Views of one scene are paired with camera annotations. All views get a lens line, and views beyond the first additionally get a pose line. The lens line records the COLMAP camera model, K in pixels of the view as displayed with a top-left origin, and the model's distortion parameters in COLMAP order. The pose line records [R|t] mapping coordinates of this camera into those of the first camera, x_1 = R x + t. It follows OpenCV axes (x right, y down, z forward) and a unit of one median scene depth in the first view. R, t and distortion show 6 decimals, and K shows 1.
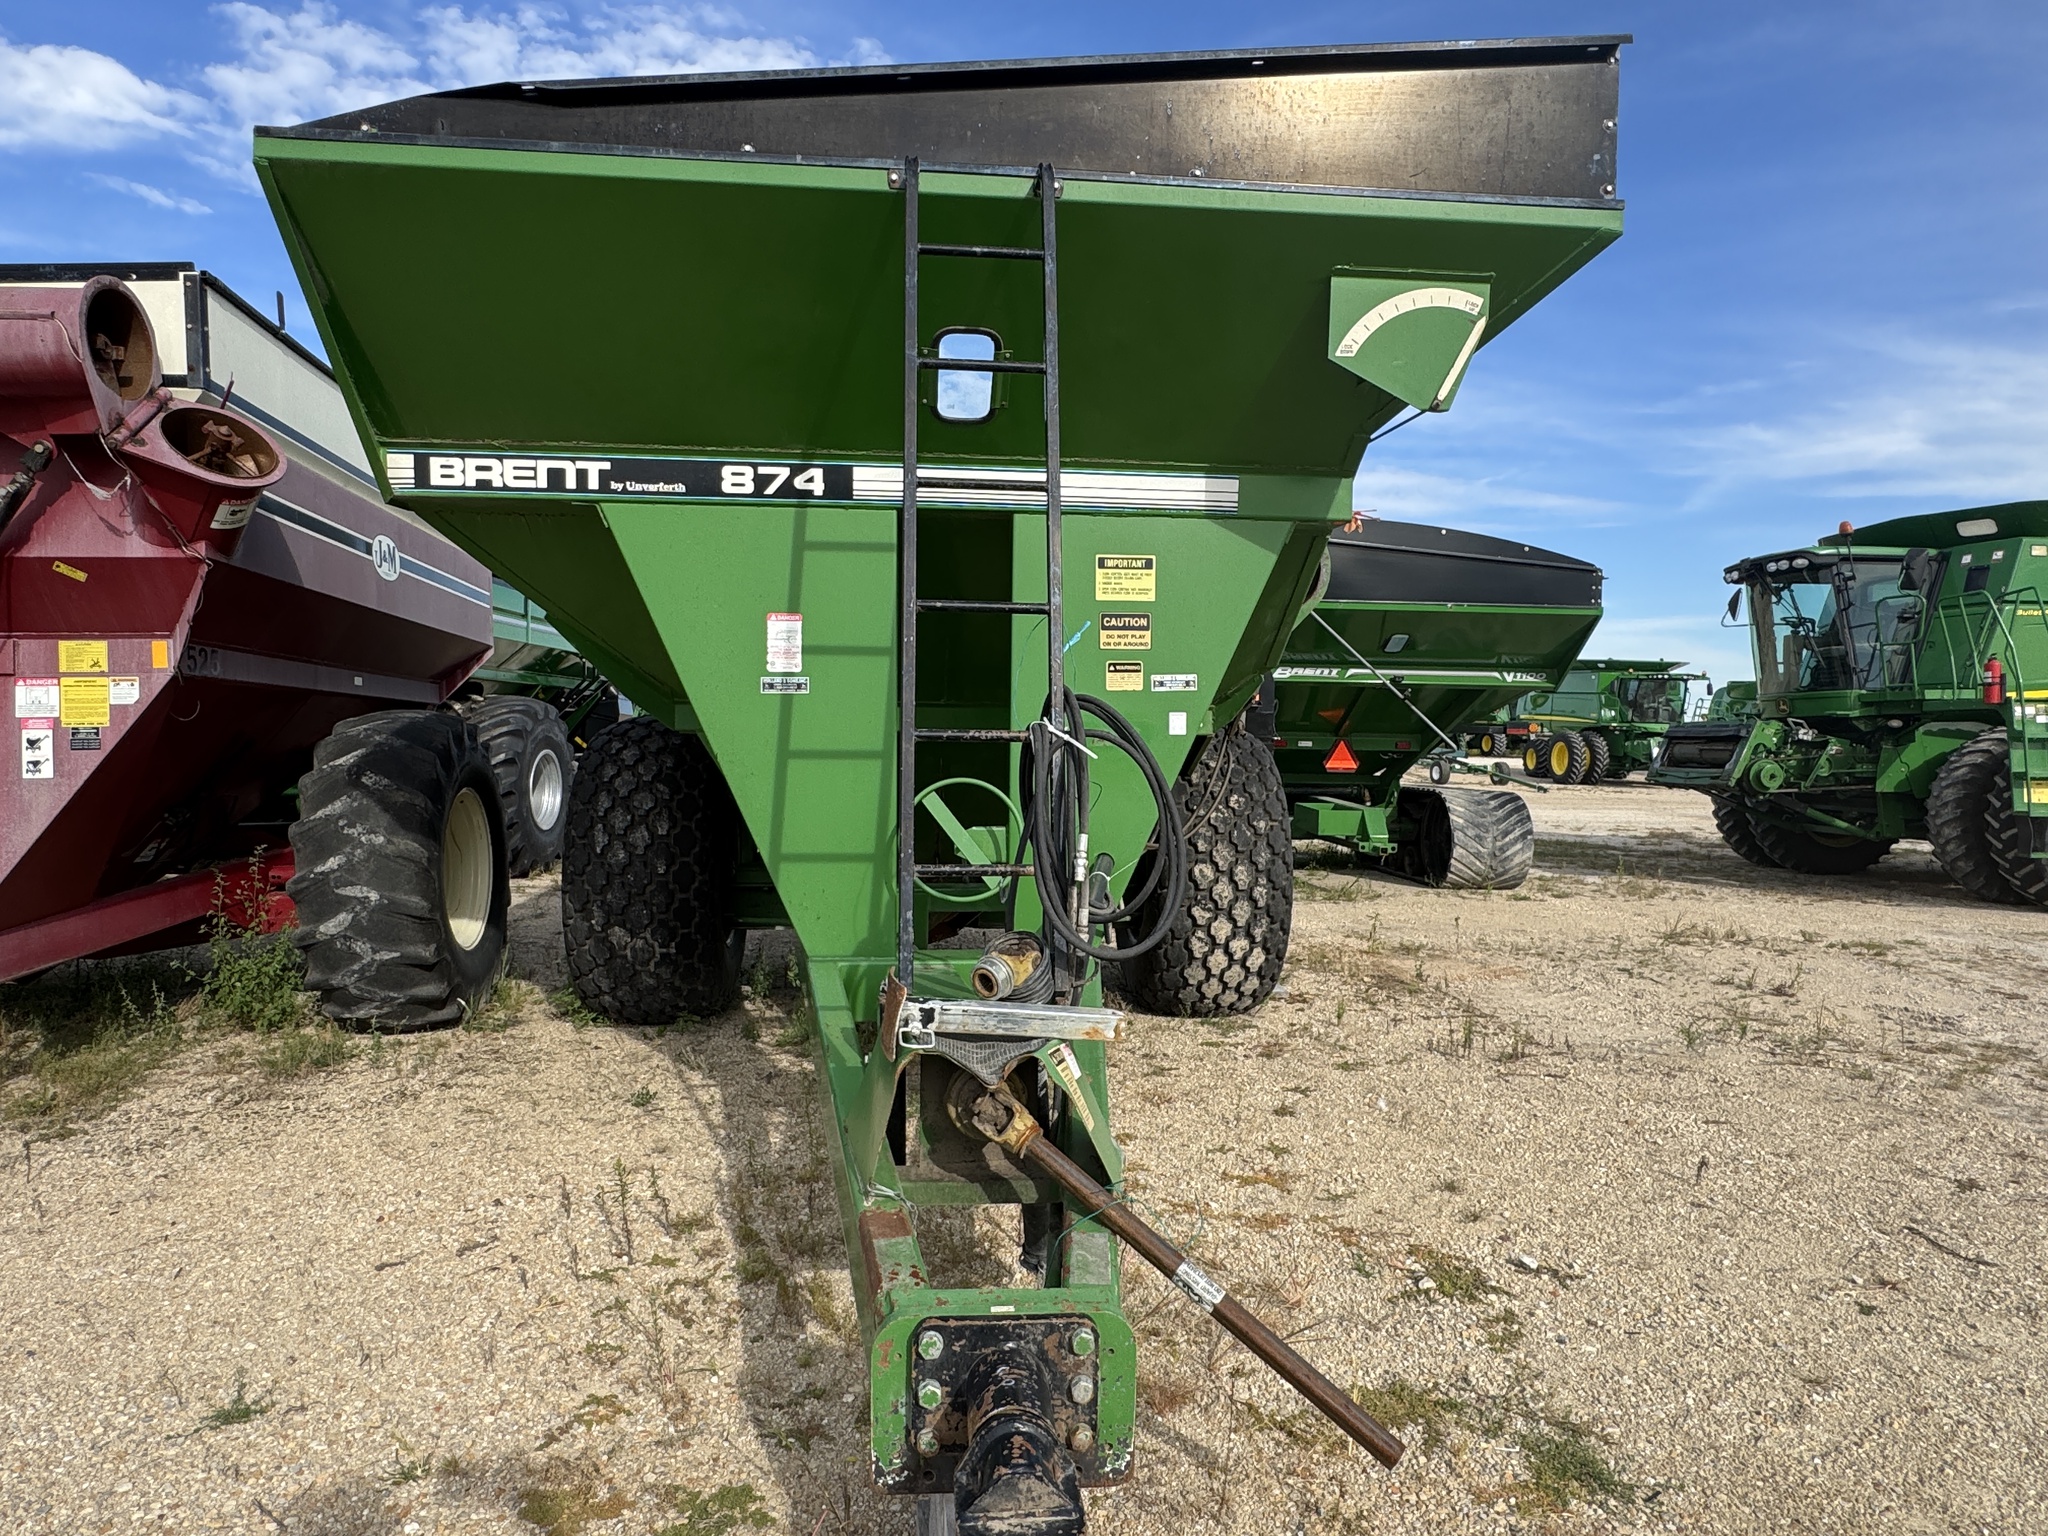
lens RADIAL K [[1201.5, 0, 1040.0], [0, 1201.5, 768.9], [0, 0, 1]] dist [-0.031760, 0.033116]
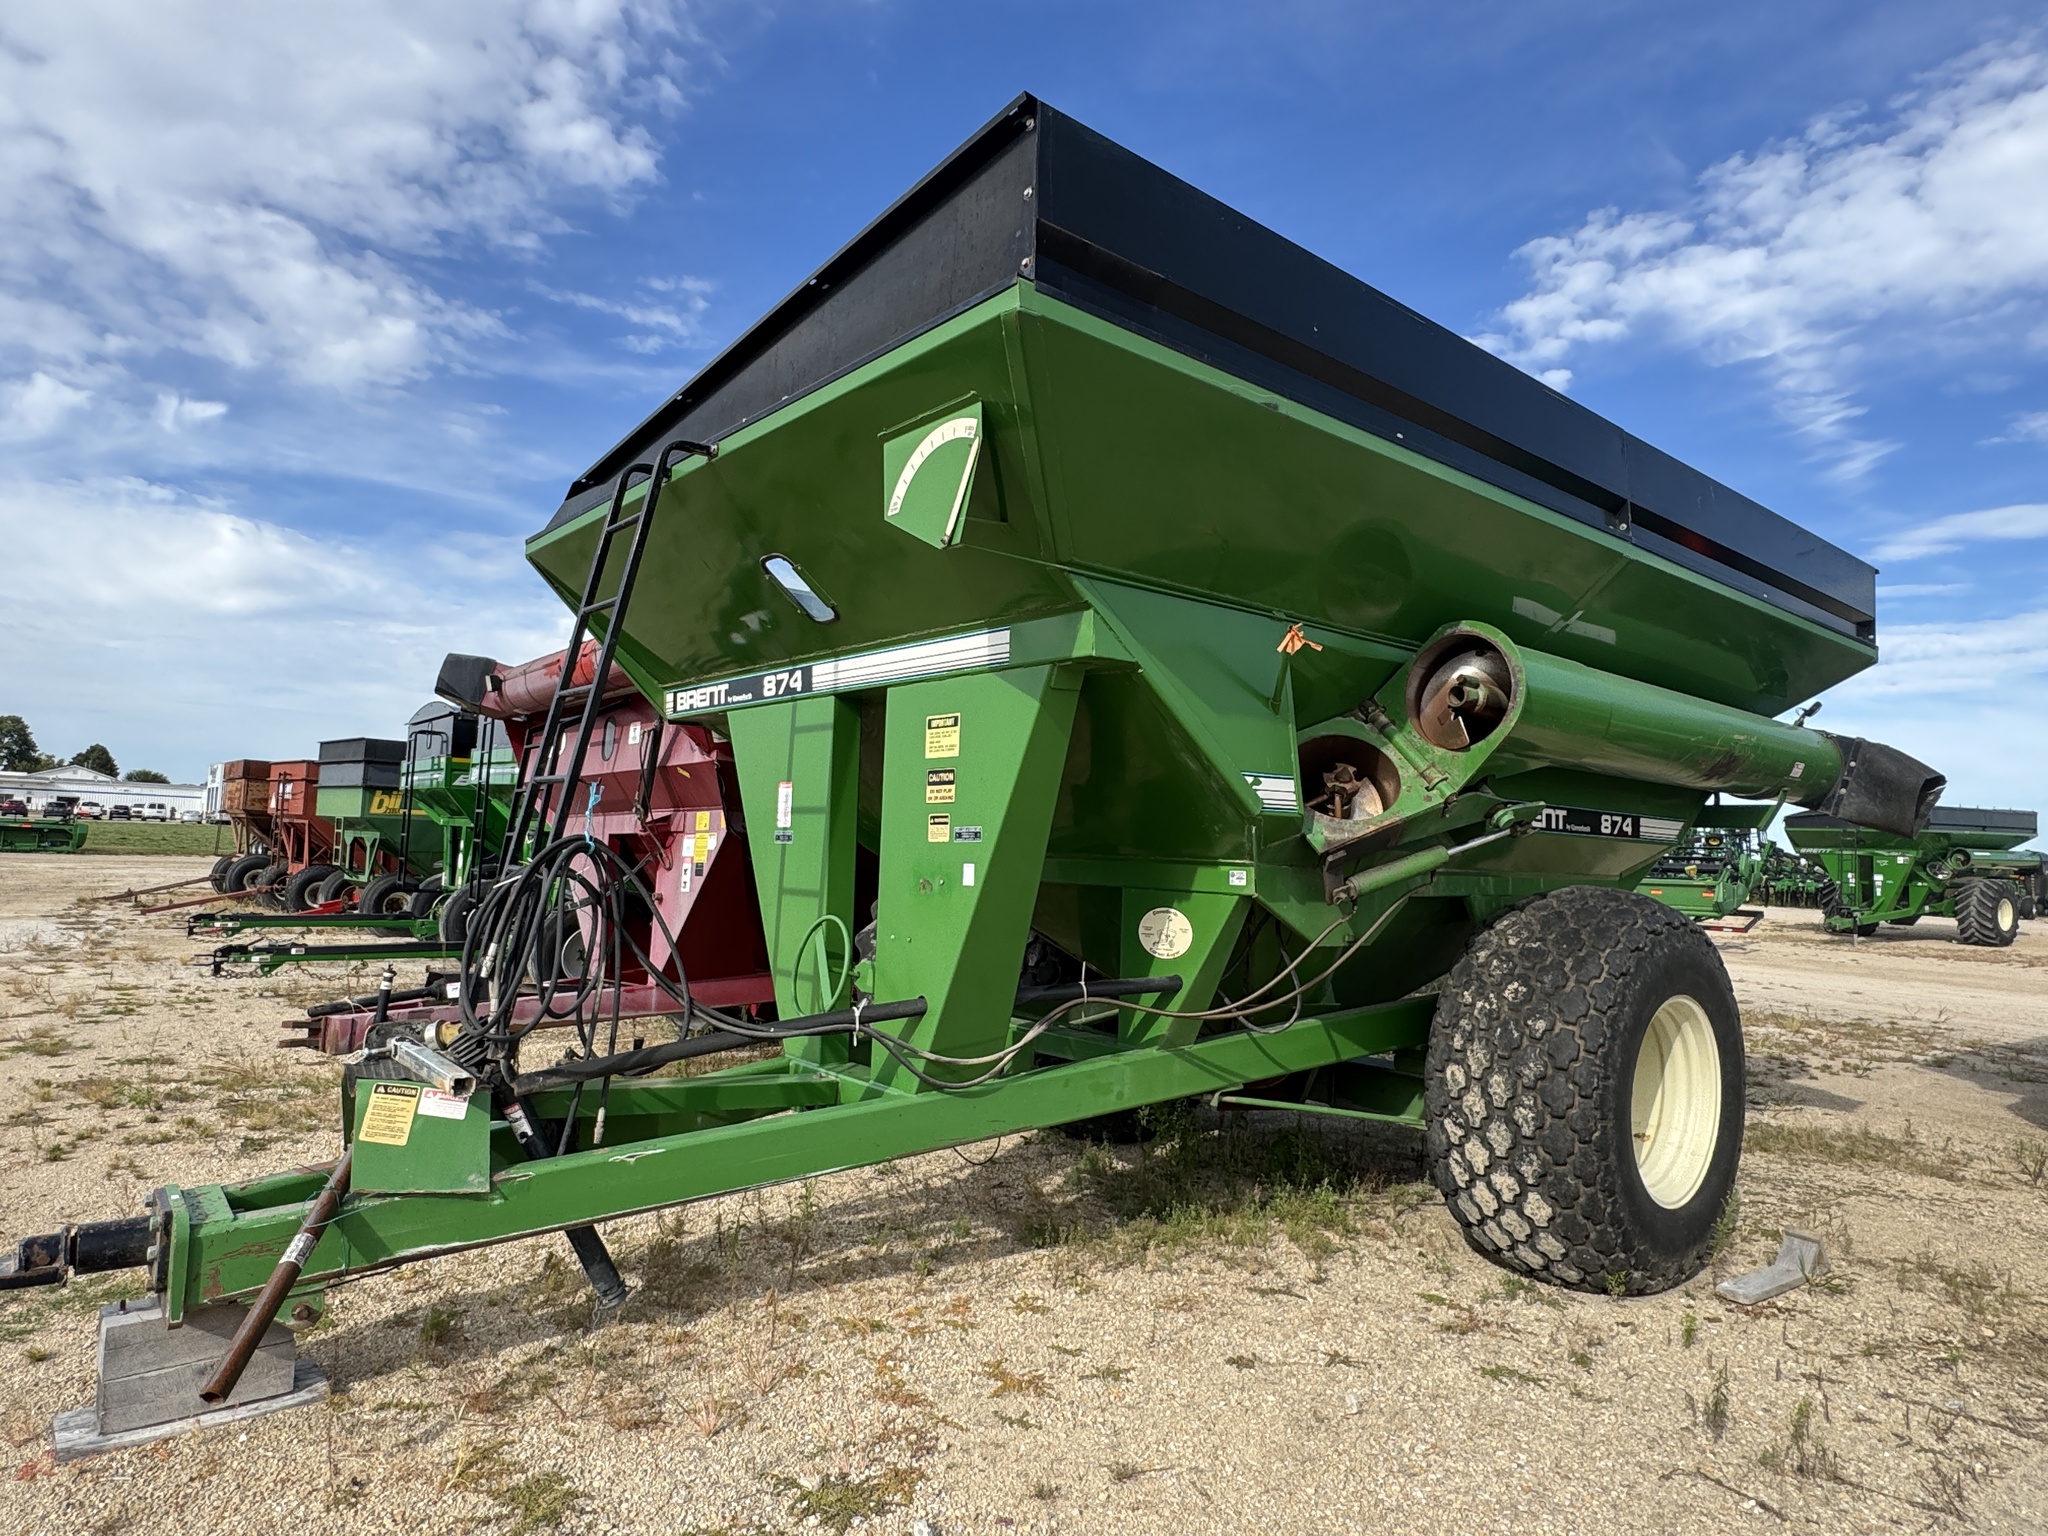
lens RADIAL K [[1213.5, 0, 1014.9], [0, 1213.5, 772.6], [0, 0, 1]] dist [-0.033662, 0.037916]
pose [[0.559922, -0.045814, -0.827277, 0.923190], [-0.062078, 0.993344, -0.097027, -0.024846], [0.826216, 0.105683, 0.553351, 0.427730]]
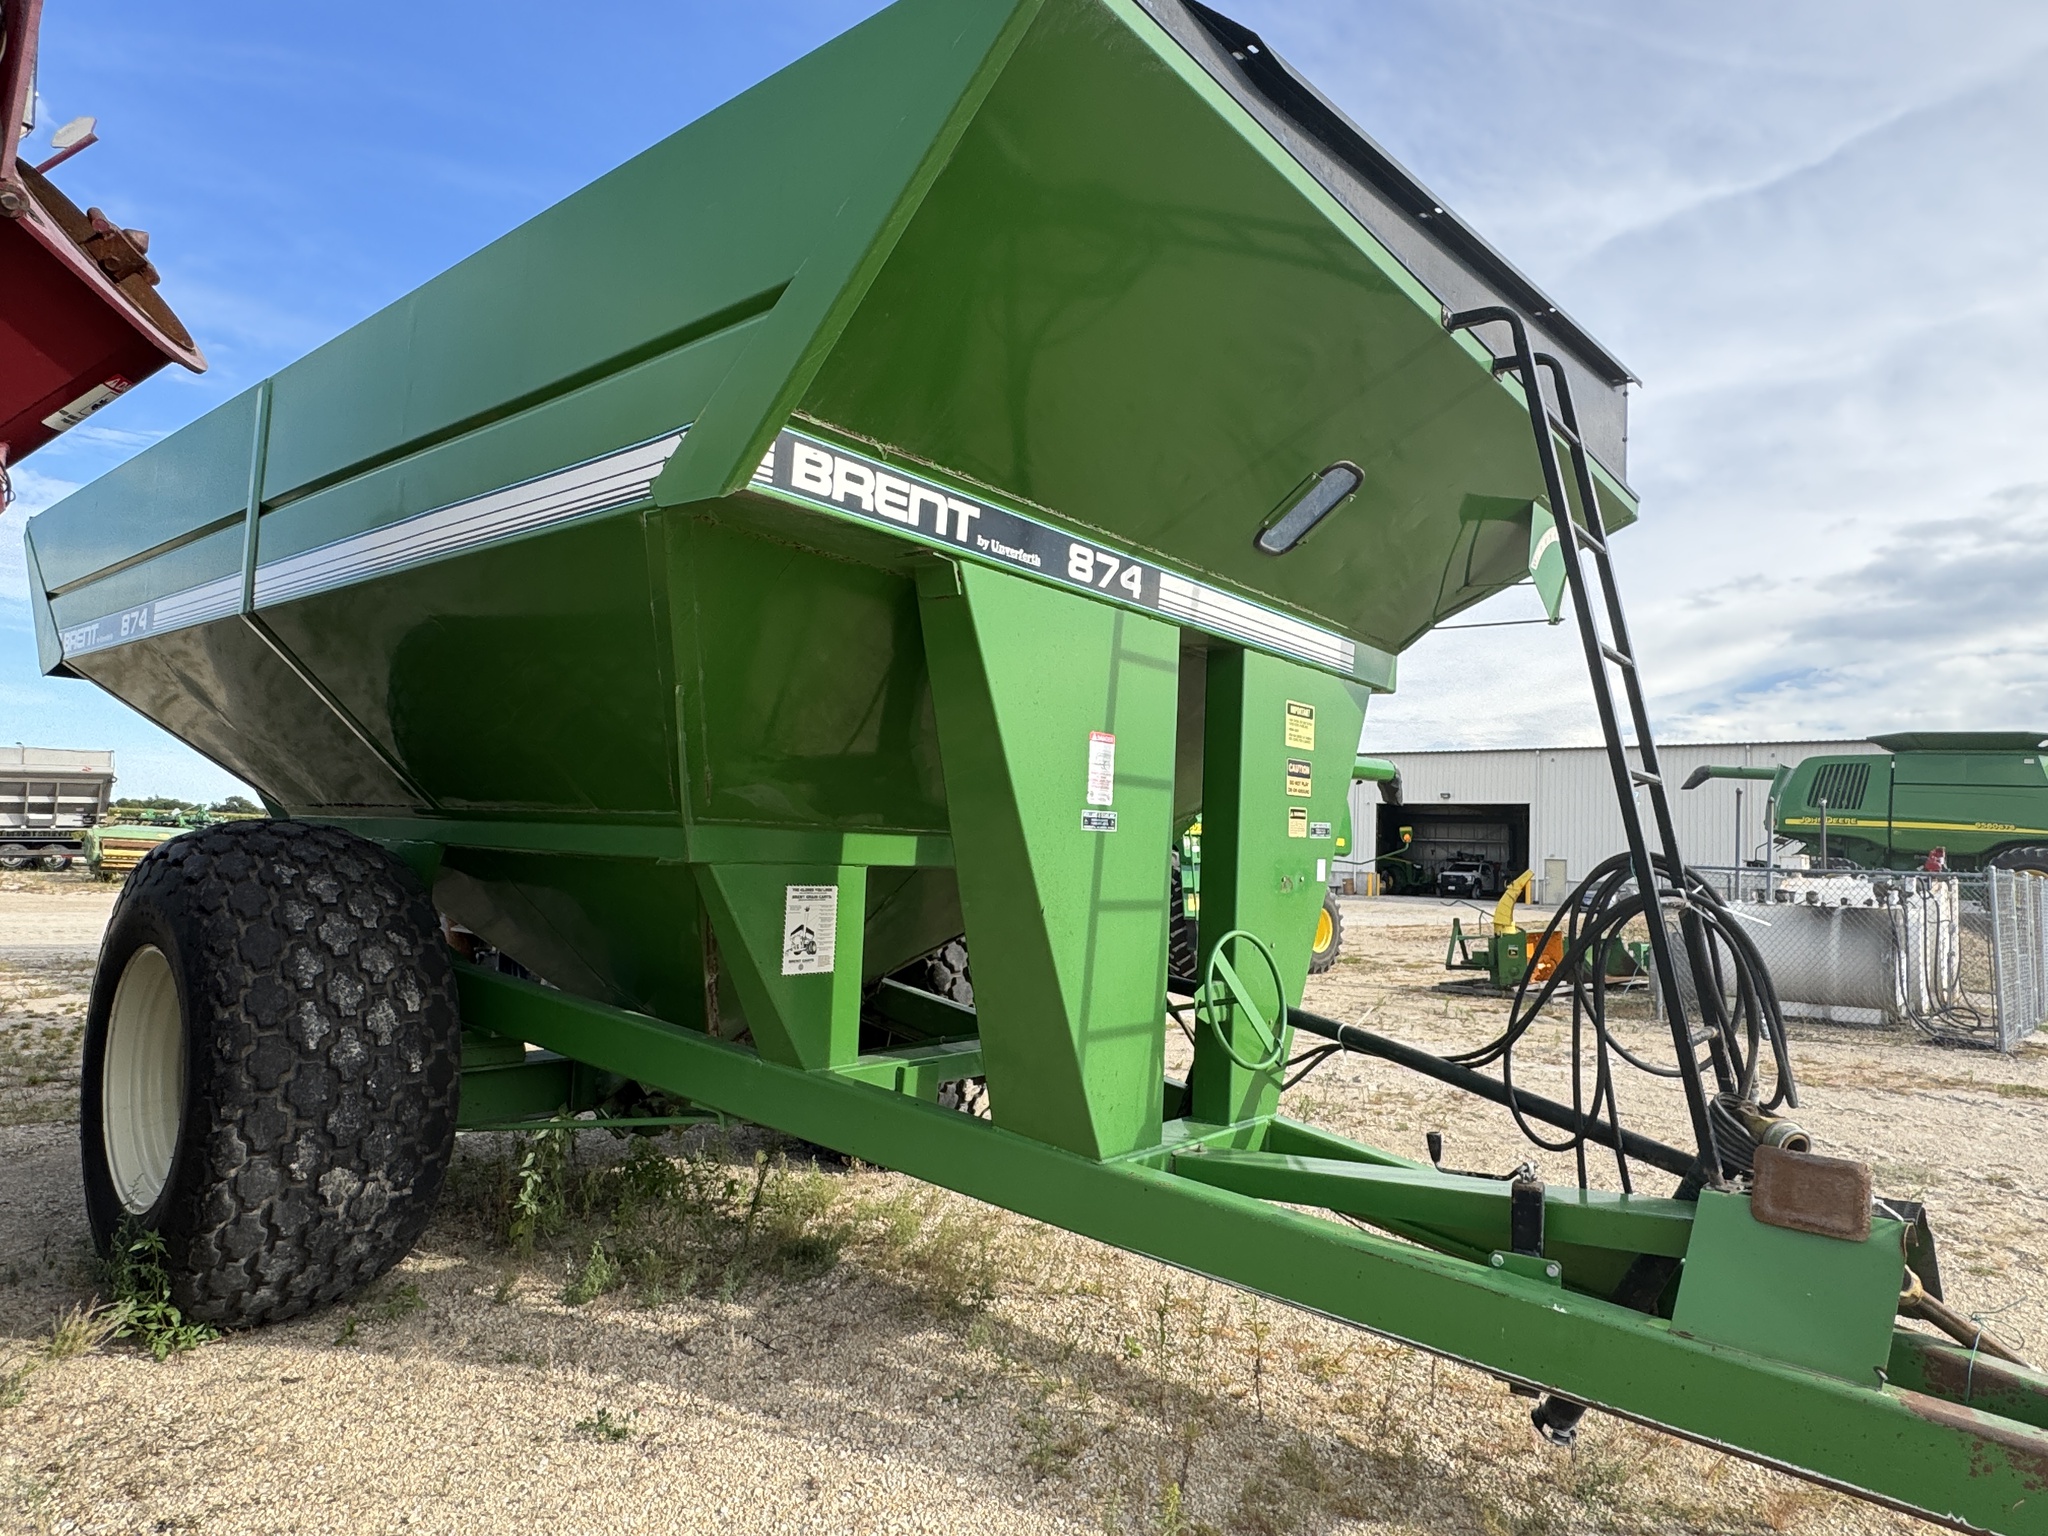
lens RADIAL K [[1213.5, 0, 1014.9], [0, 1213.5, 772.6], [0, 0, 1]] dist [-0.033662, 0.037916]
pose [[0.715579, 0.063938, 0.695599, -0.747416], [-0.008084, 0.996493, -0.083279, -0.030690], [-0.698485, 0.053970, 0.713587, 0.410650]]
